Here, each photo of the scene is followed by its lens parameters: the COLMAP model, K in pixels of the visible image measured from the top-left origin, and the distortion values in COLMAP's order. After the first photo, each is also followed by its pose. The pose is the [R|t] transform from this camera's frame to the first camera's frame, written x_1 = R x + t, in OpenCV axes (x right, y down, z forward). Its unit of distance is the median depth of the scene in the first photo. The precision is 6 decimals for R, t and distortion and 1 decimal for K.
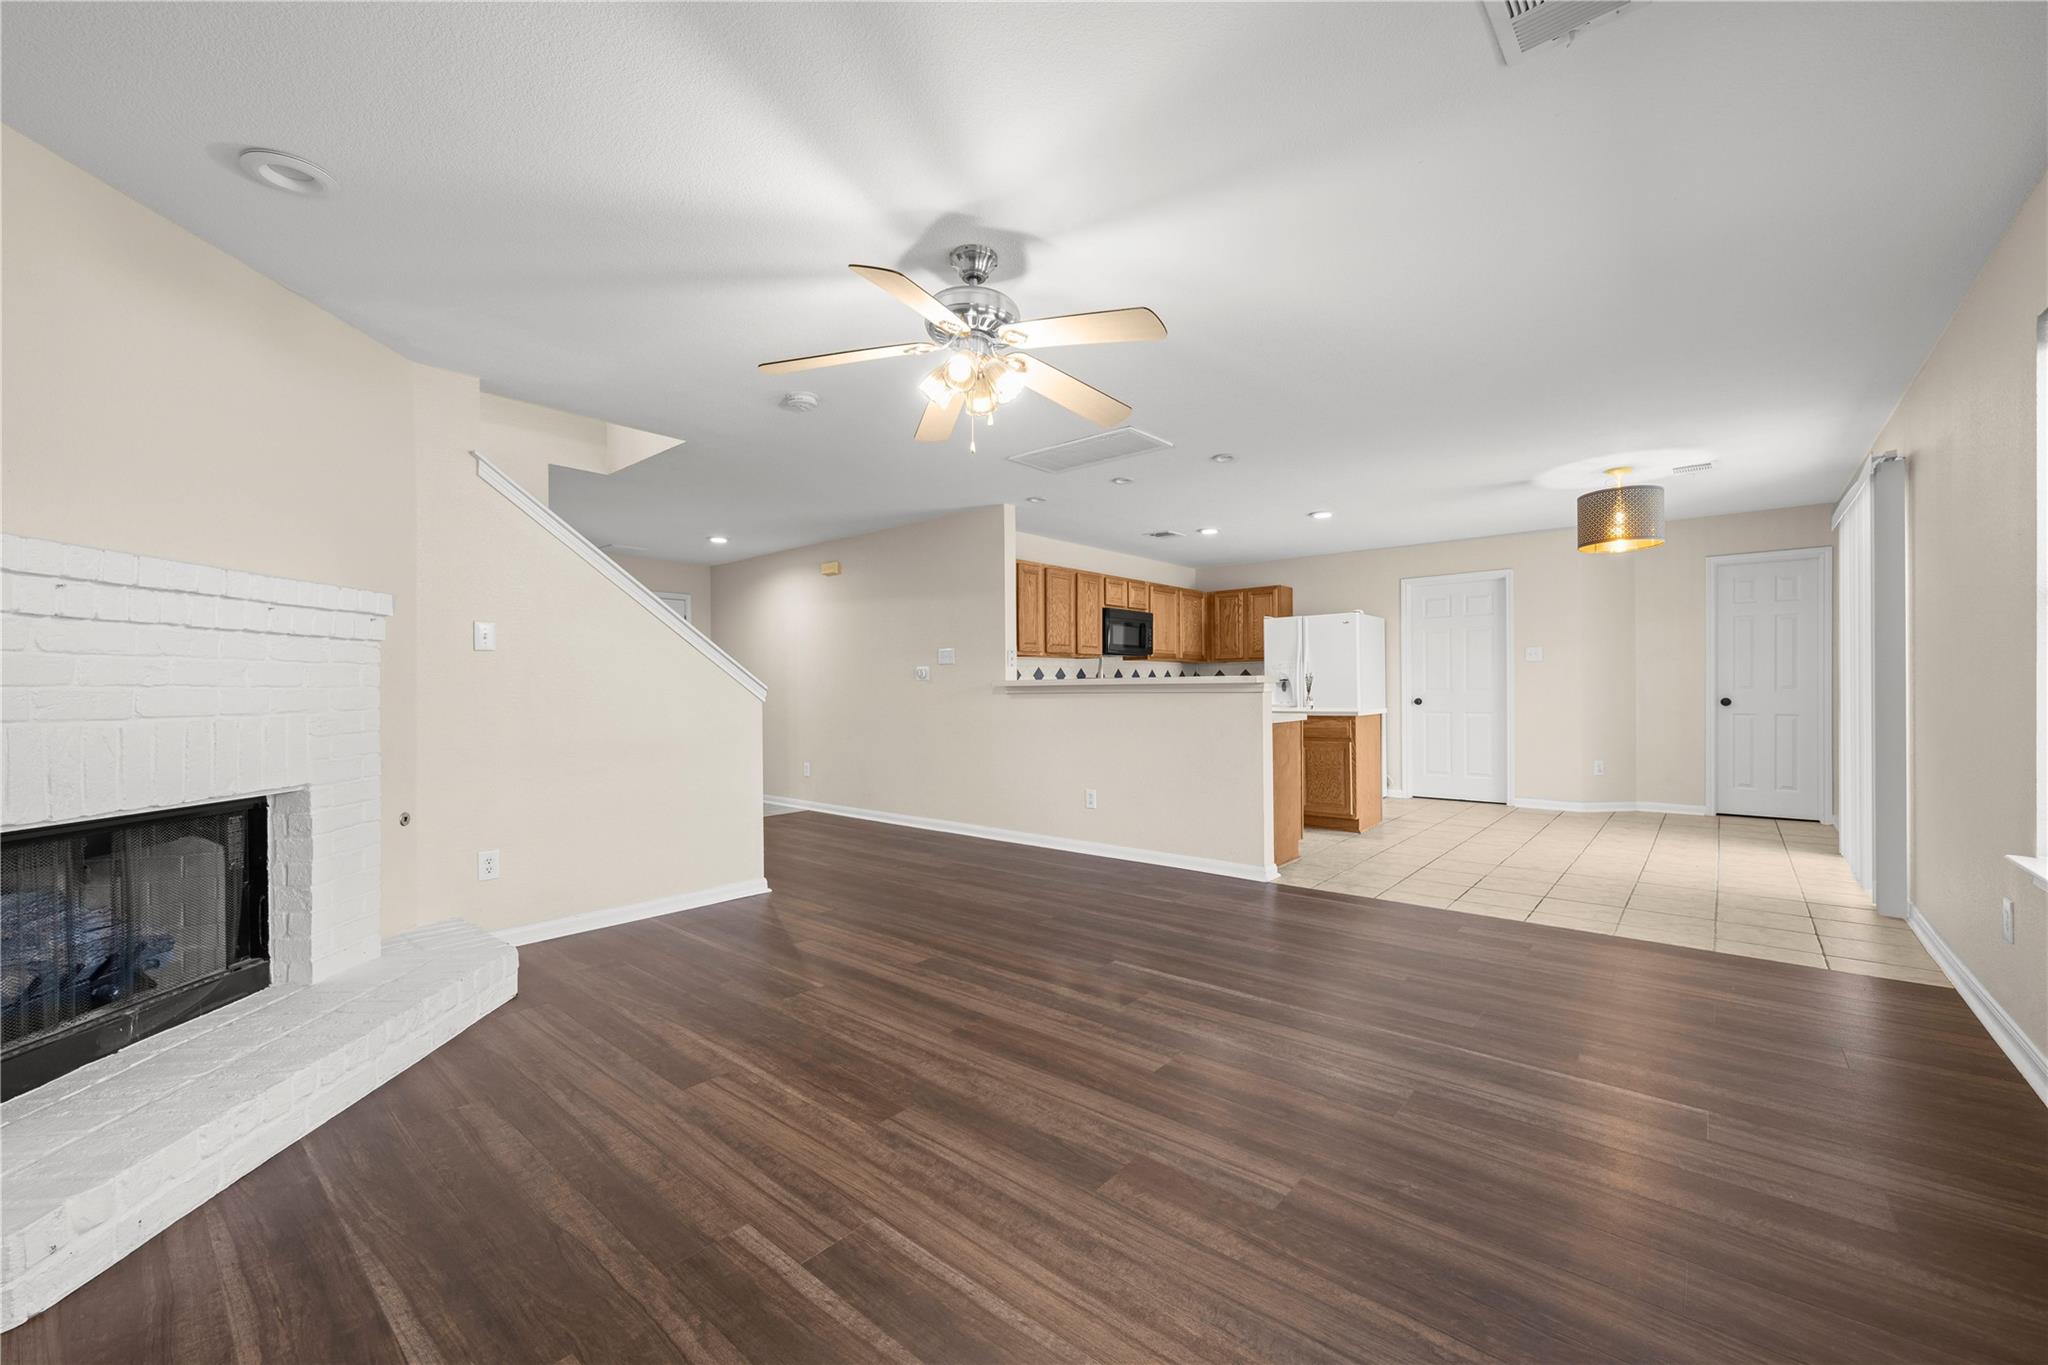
lens RADIAL K [[810.9, 0, 1032.5], [0, 810.9, 695.3], [0, 0, 1]] dist [-0.001336, 0.000029]
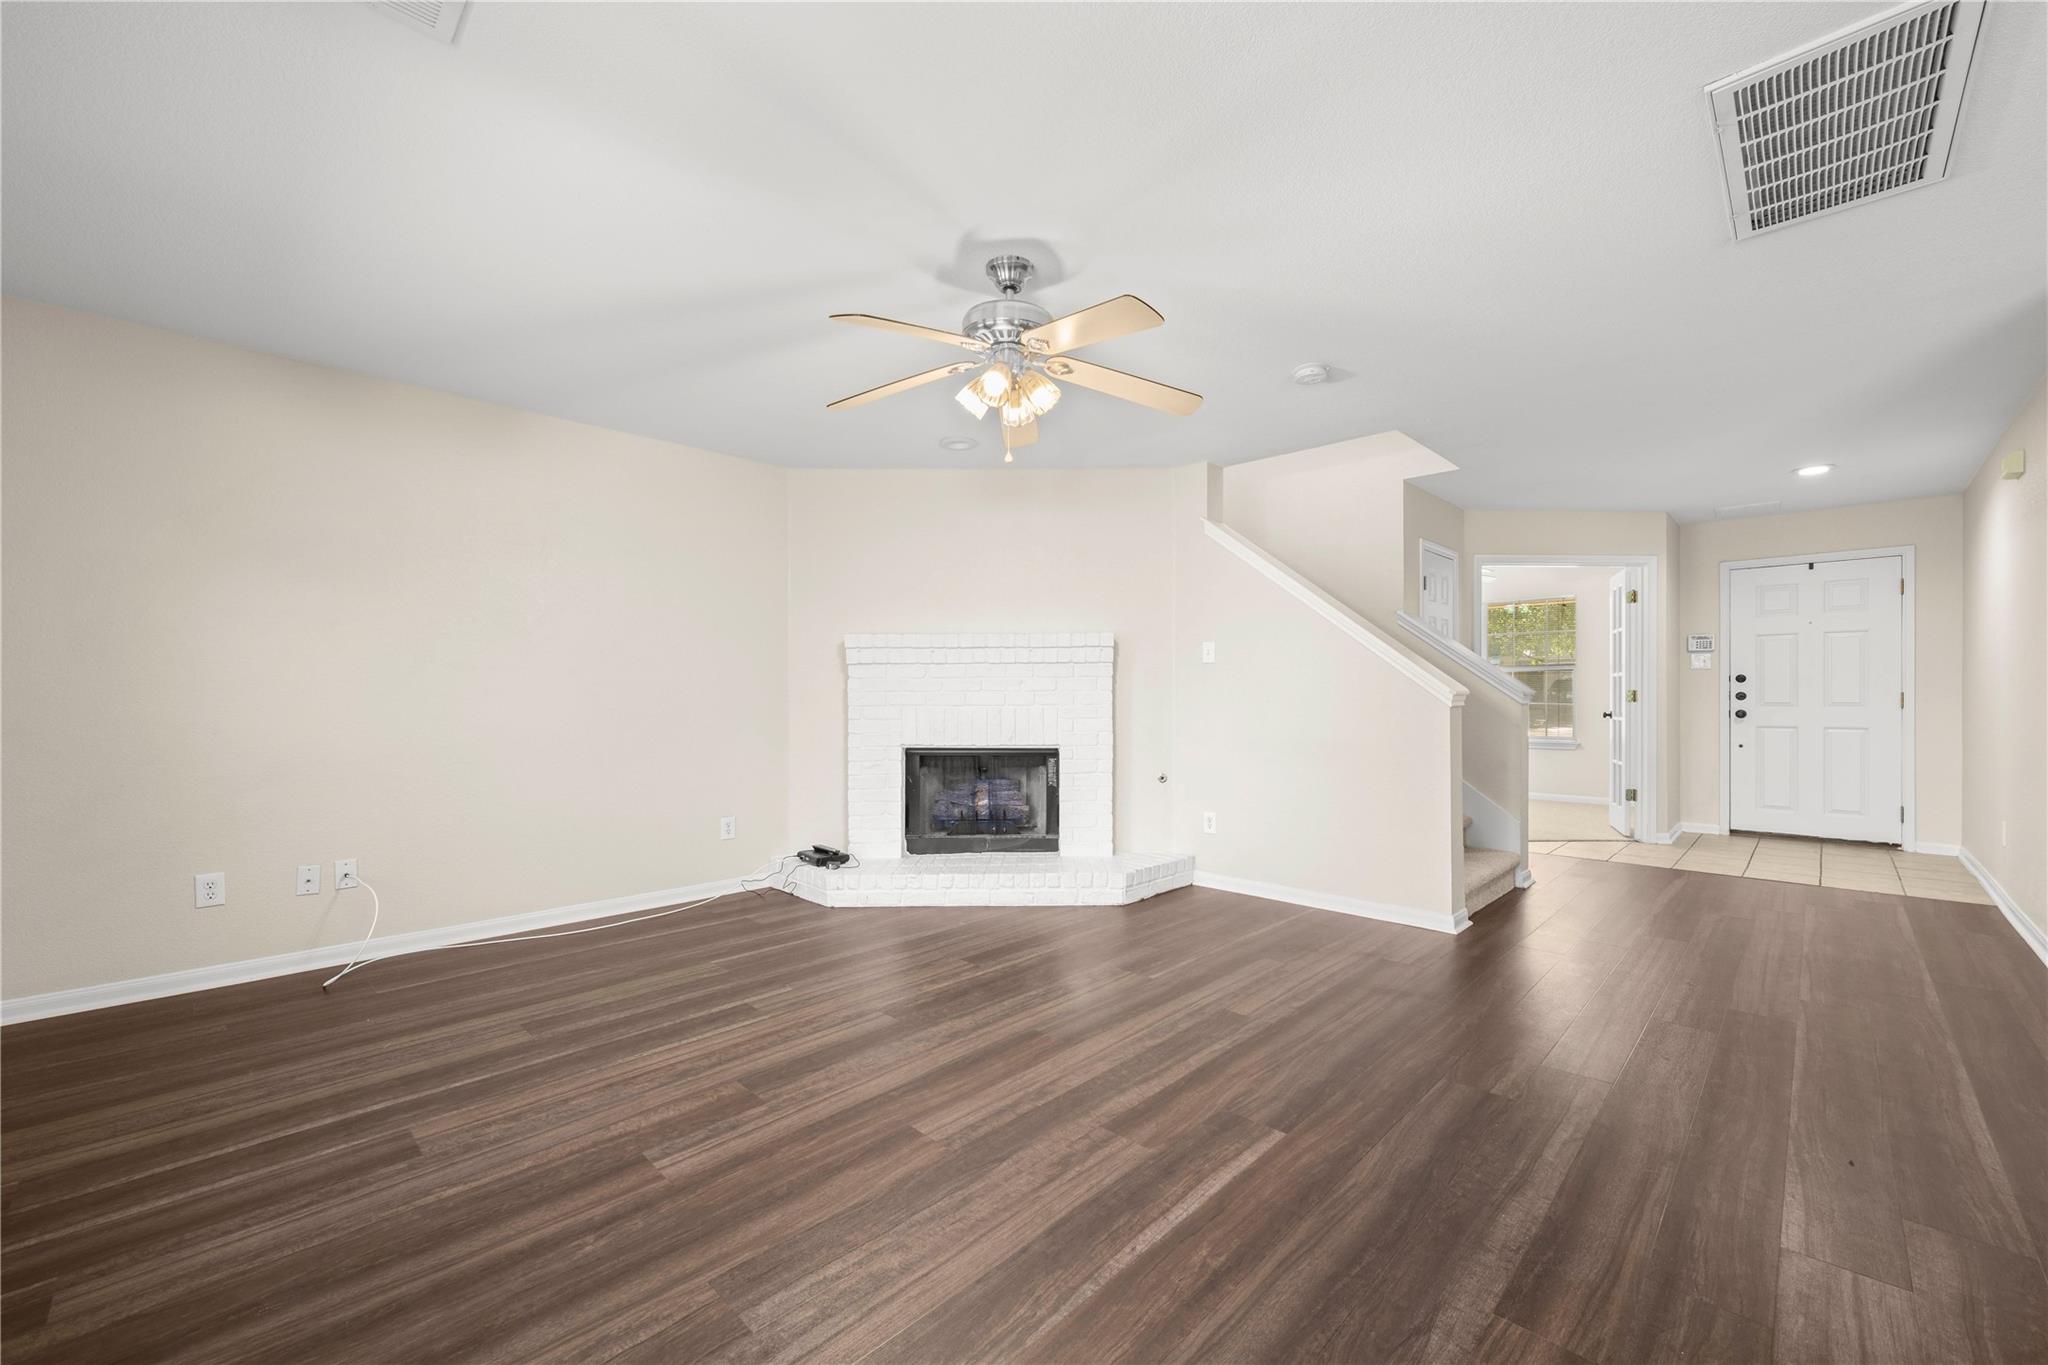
lens RADIAL K [[810.9, 0, 1032.5], [0, 810.9, 695.3], [0, 0, 1]] dist [-0.001336, 0.000029]
pose [[-0.063602, 0.008613, -0.997938, 0.488029], [-0.003268, 0.999956, 0.008838, -0.008535], [0.997970, 0.003823, -0.063571, 0.565002]]
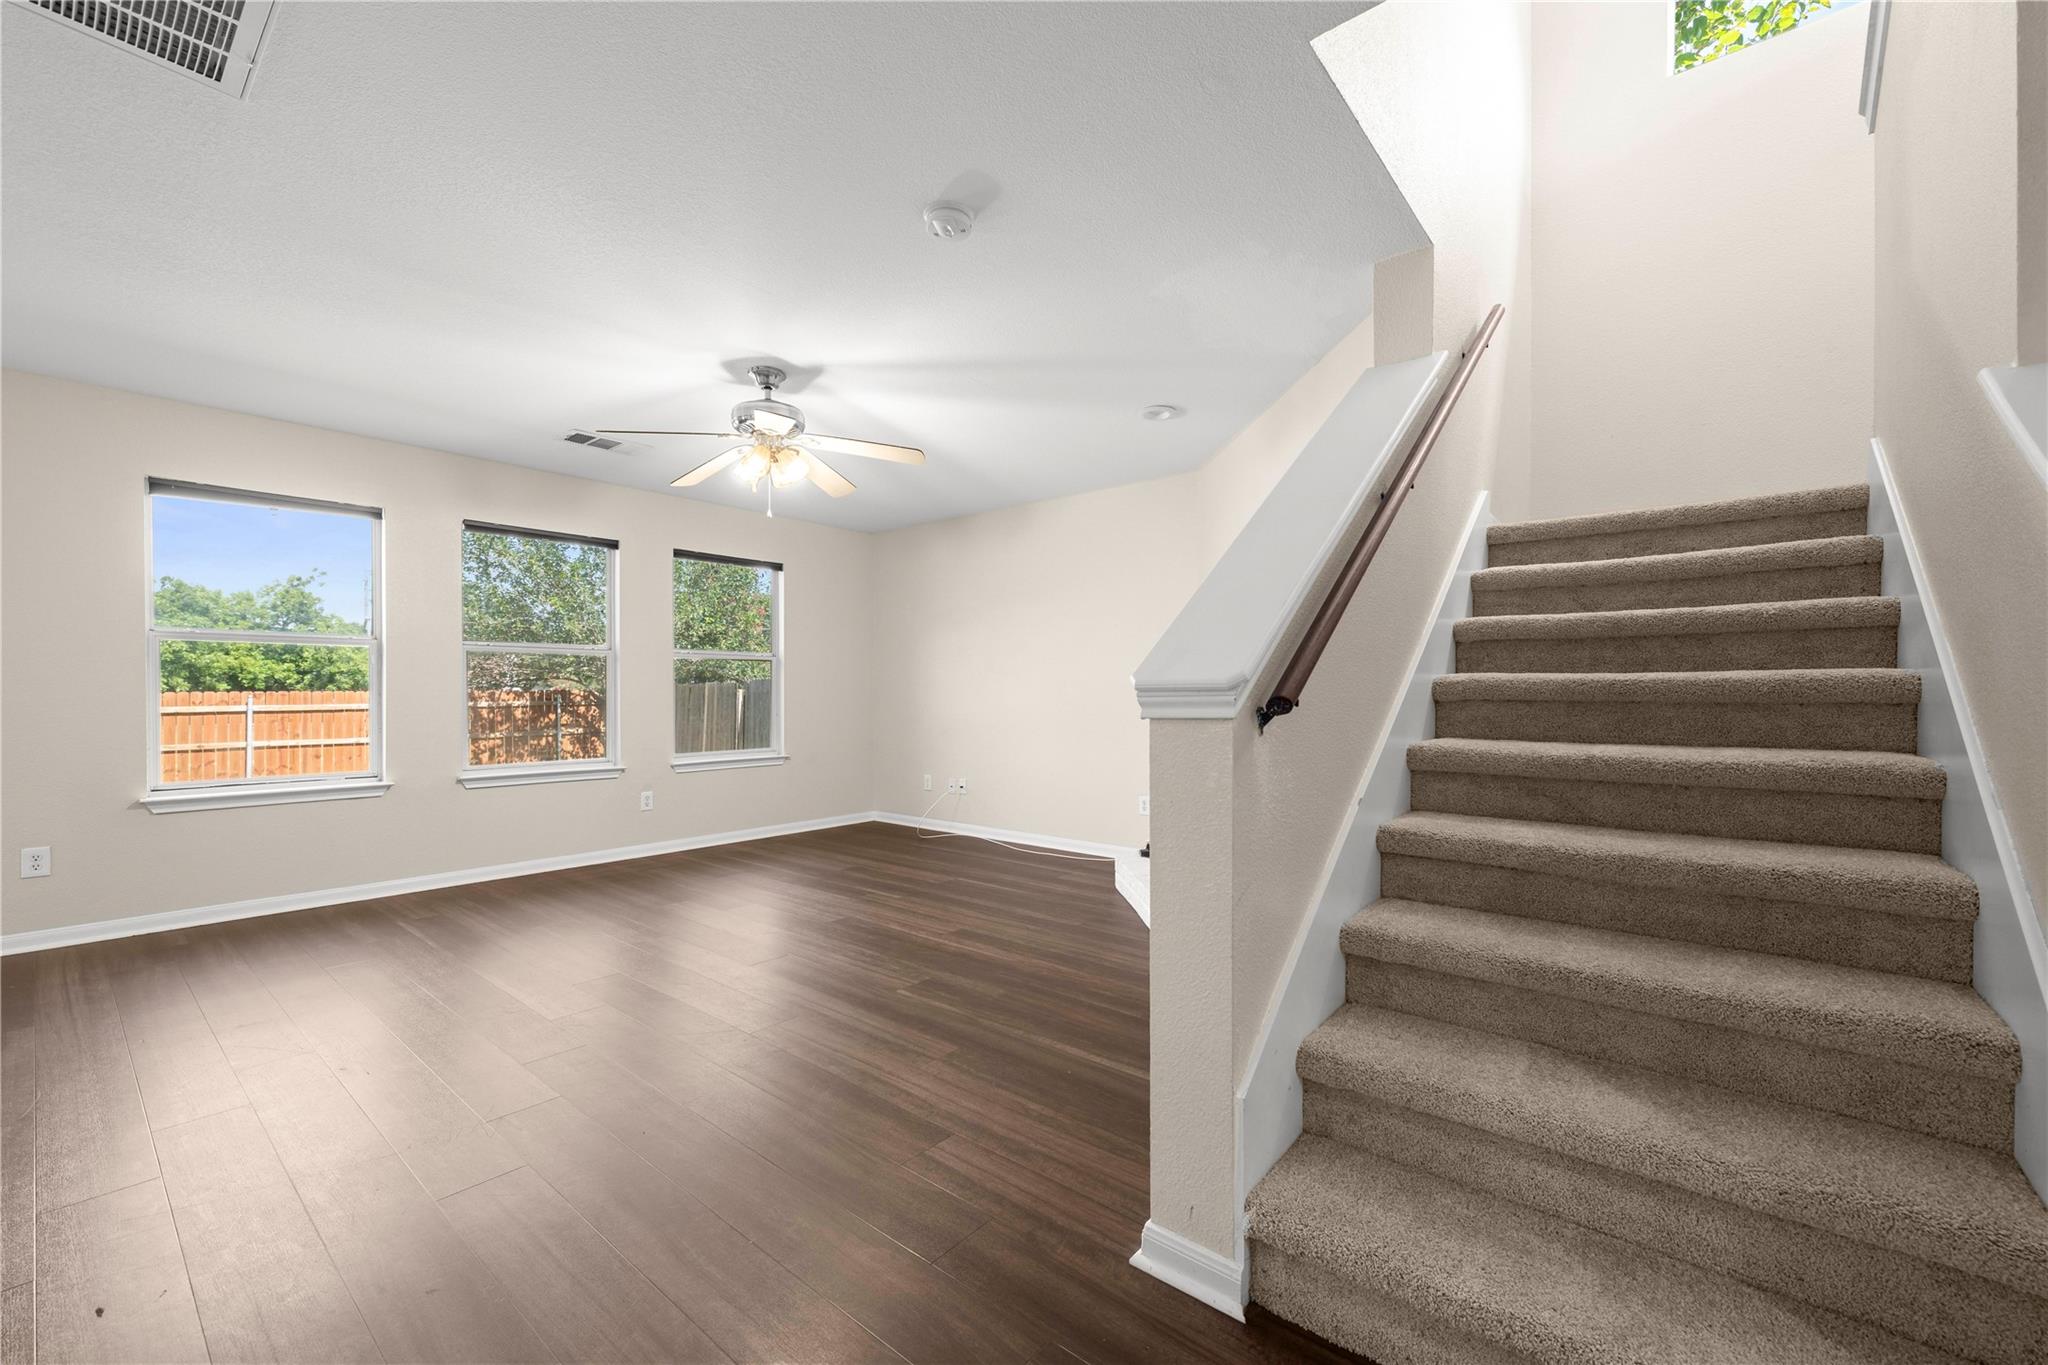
lens RADIAL K [[809.5, 0, 1044.7], [0, 809.5, 692.2], [0, 0, 1]] dist [-0.001698, -0.000445]
pose [[-0.999280, 0.009068, -0.036852, -0.250068], [0.008818, 0.999937, 0.006935, -0.005620], [0.036913, 0.006606, -0.999297, 1.229324]]
